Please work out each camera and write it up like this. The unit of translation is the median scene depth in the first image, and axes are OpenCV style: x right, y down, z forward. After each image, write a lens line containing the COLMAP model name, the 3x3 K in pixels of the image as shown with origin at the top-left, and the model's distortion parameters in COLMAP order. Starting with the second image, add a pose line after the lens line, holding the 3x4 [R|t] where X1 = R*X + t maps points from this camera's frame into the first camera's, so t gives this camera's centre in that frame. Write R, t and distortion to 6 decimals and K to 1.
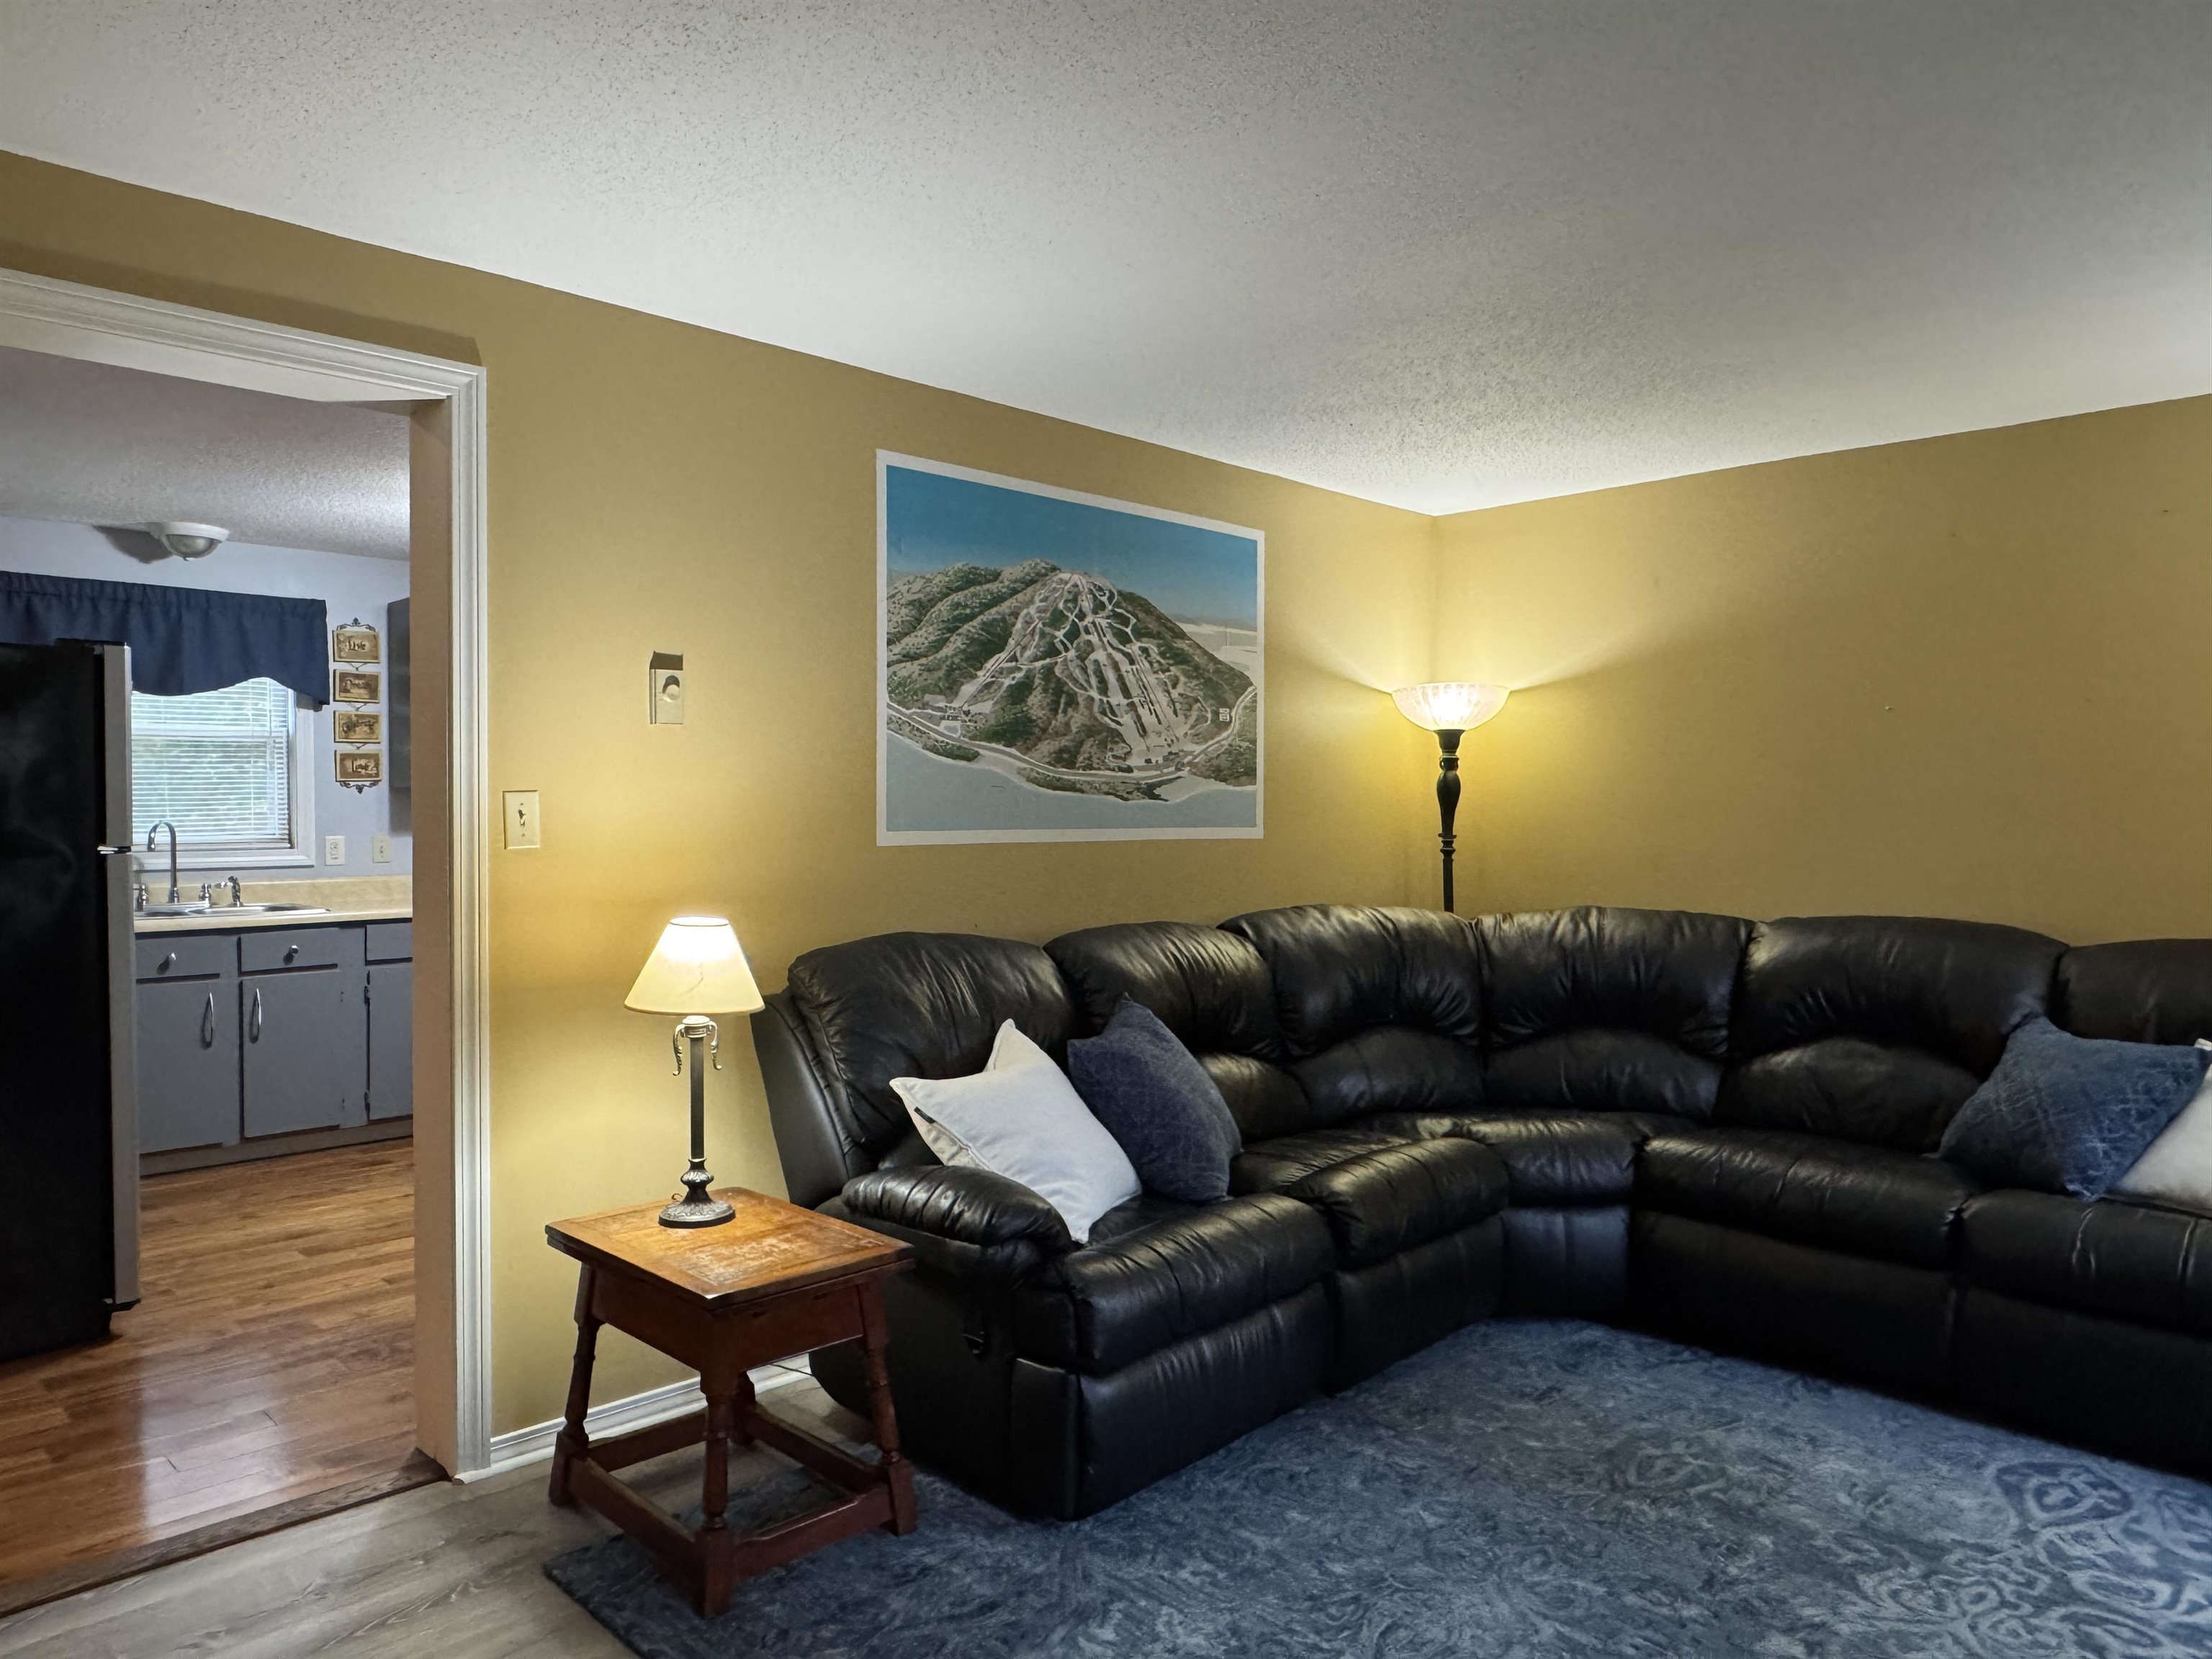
lens RADIAL K [[1469.7, 0, 1096.6], [0, 1469.7, 833.3], [0, 0, 1]] dist [-0.004007, 0.001874]
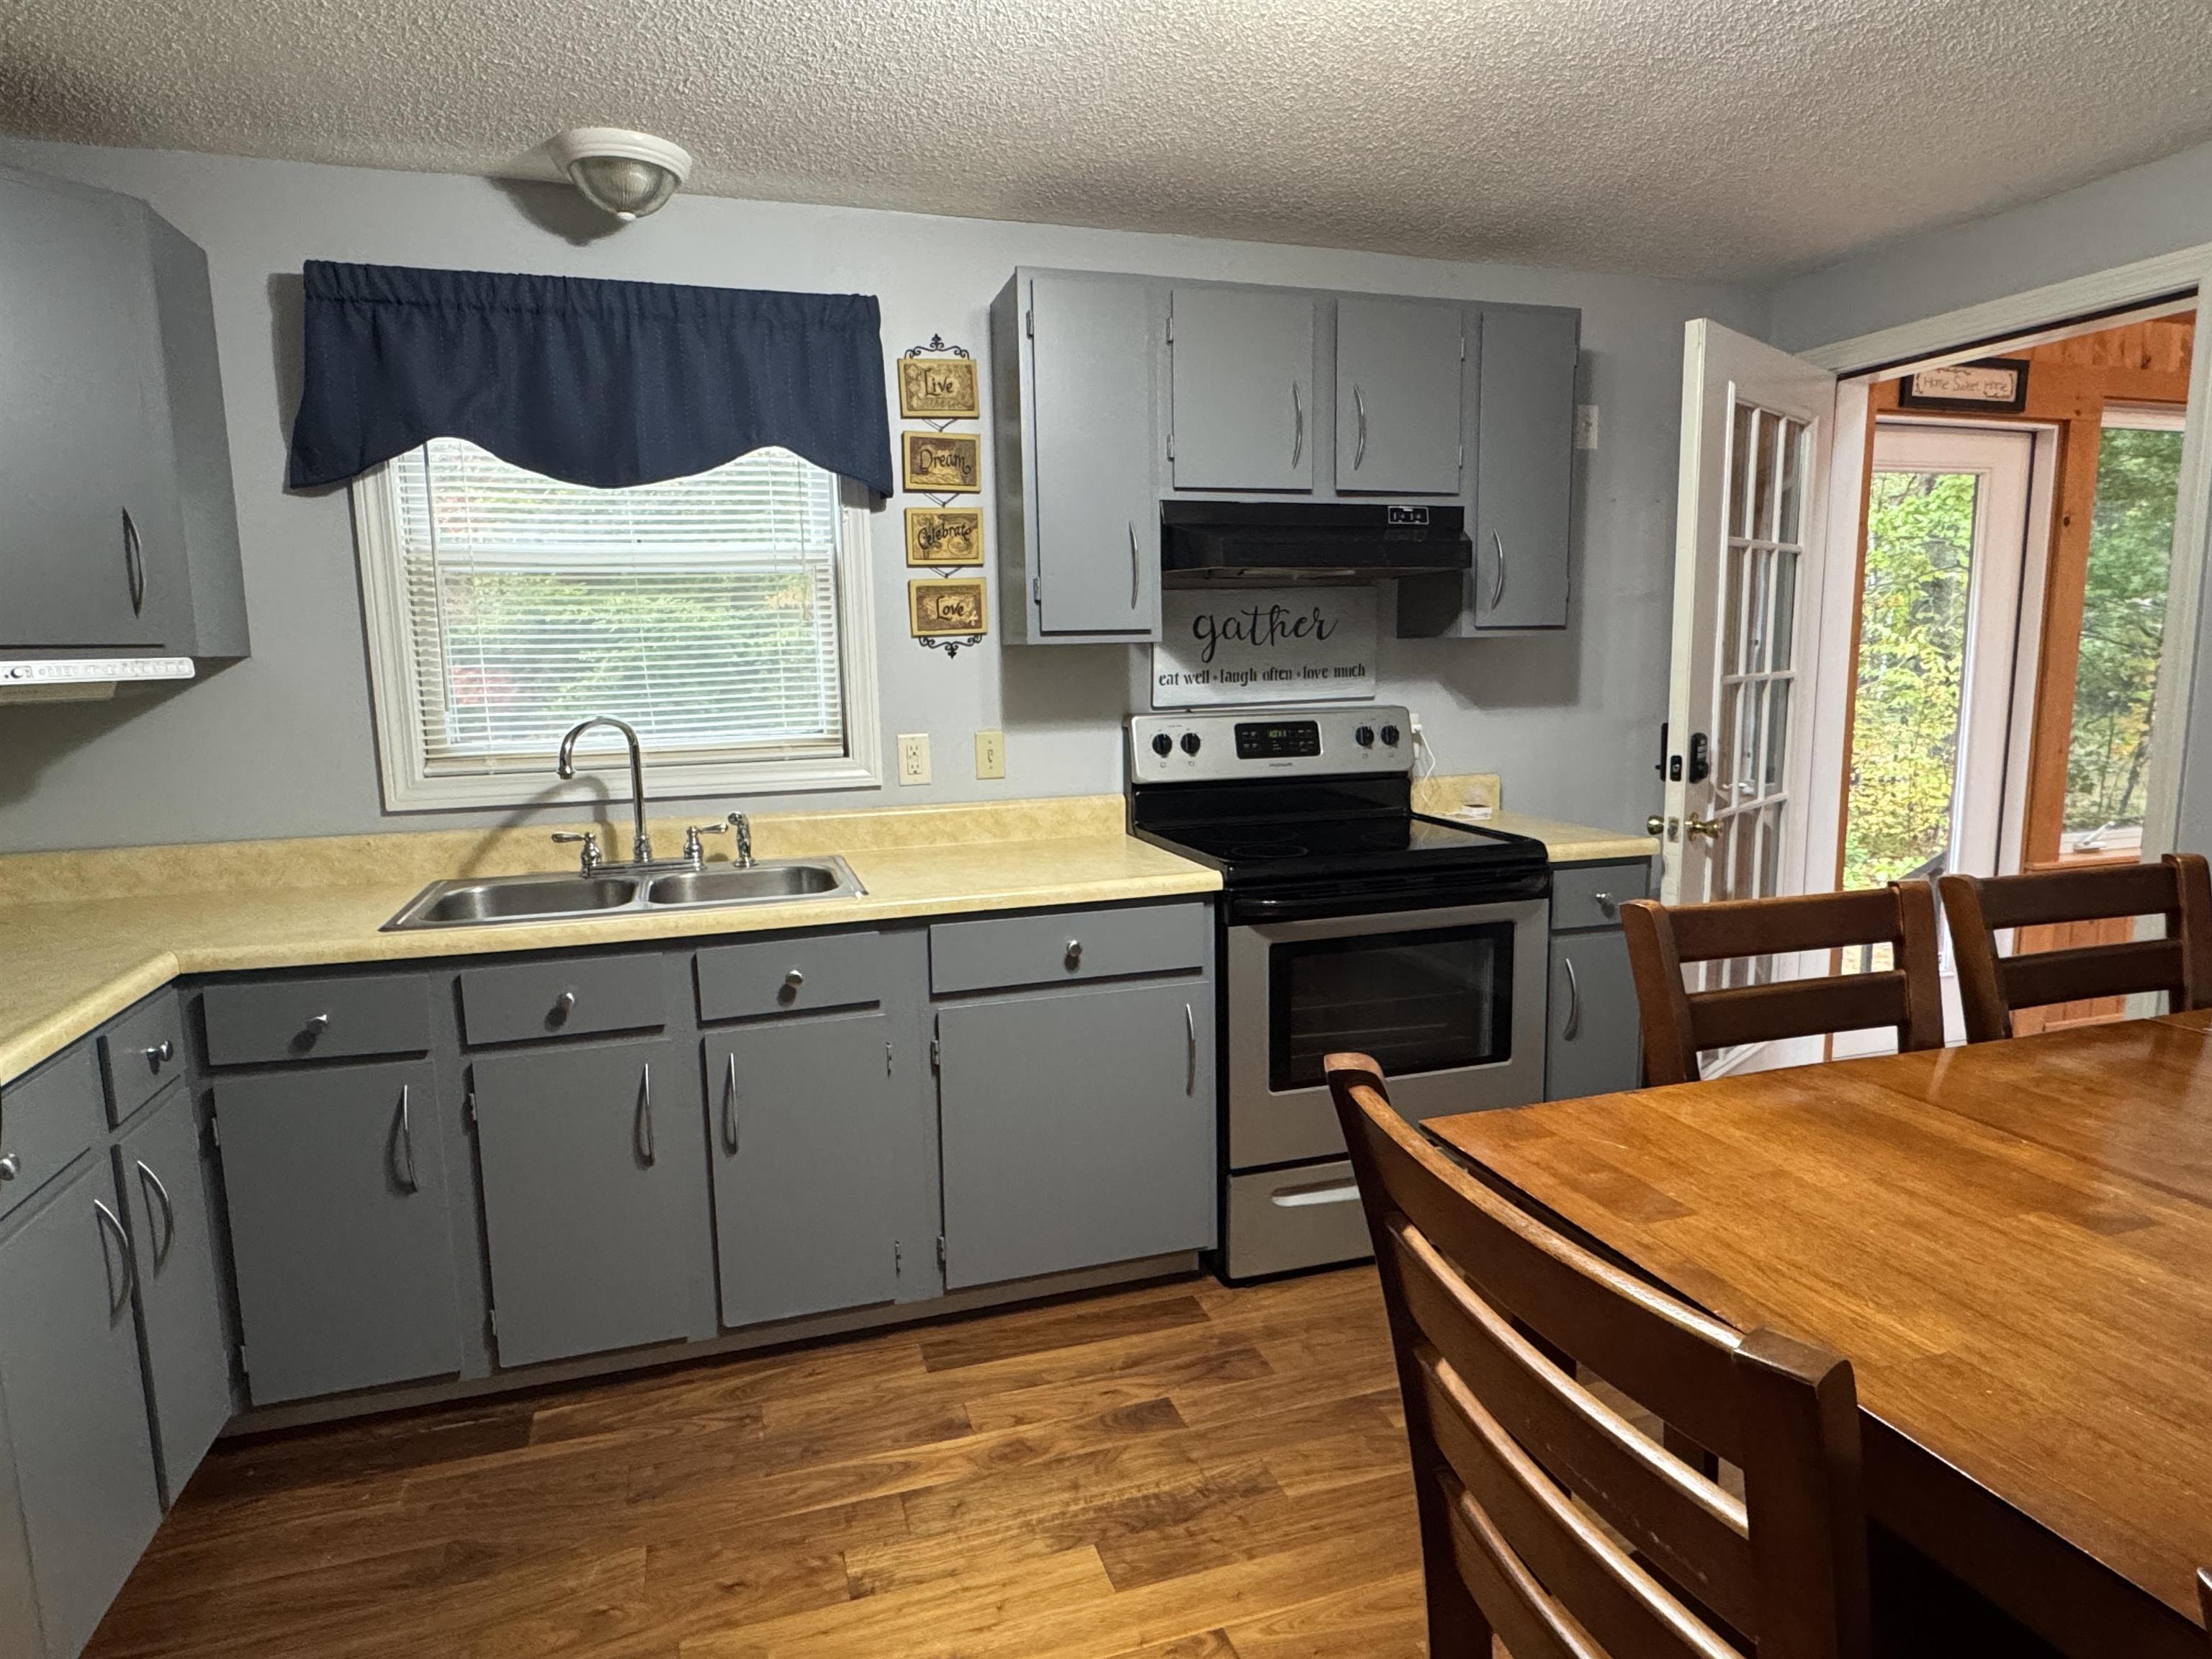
lens RADIAL K [[1273.7, 0, 1095.7], [0, 1273.7, 830.7], [0, 0, 1]] dist [-0.004113, 0.001803]
pose [[0.891197, 0.044961, -0.451383, -0.371755], [0.011625, 0.992485, 0.121812, -0.032408], [0.453467, -0.113806, 0.883977, 0.952574]]
